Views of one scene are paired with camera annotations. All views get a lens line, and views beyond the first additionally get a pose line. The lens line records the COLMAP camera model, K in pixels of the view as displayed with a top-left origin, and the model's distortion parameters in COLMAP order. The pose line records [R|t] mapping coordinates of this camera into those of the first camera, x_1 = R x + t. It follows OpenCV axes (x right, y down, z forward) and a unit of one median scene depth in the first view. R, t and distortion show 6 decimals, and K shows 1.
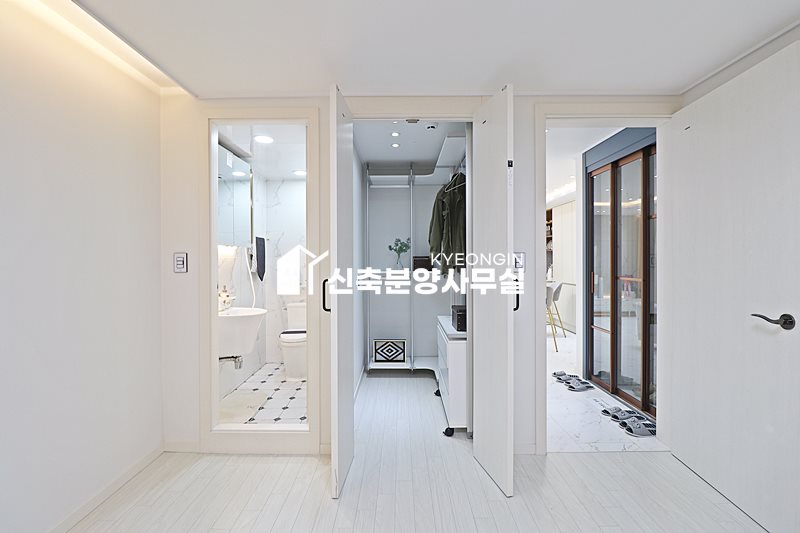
lens RADIAL K [[369.4, 0, 395.7], [0, 369.4, 265.7], [0, 0, 1]] dist [-0.008224, -0.009217]
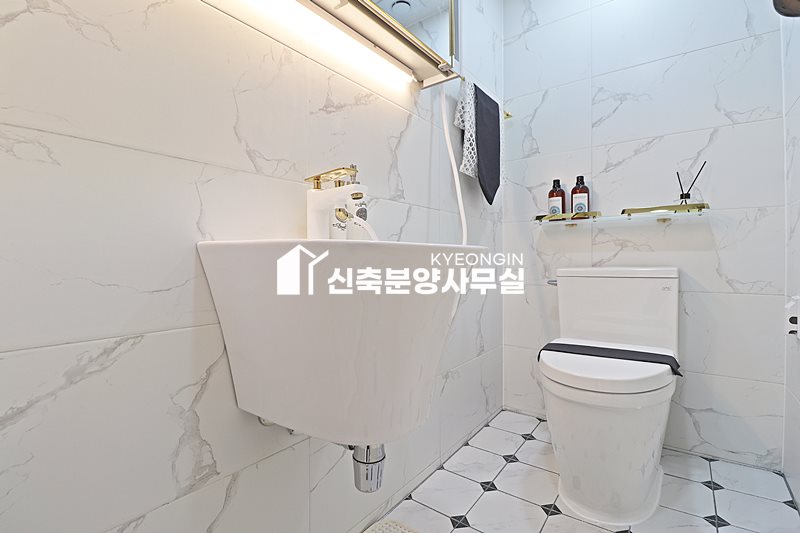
lens RADIAL K [[369.4, 0, 400.6], [0, 369.4, 267.8], [0, 0, 1]] dist [-0.008224, -0.009217]
pose [[0.805398, 0.003448, -0.592724, -0.208789], [-0.004244, 0.999991, 0.000050, 0.107834], [0.592719, 0.002475, 0.805406, 0.631711]]
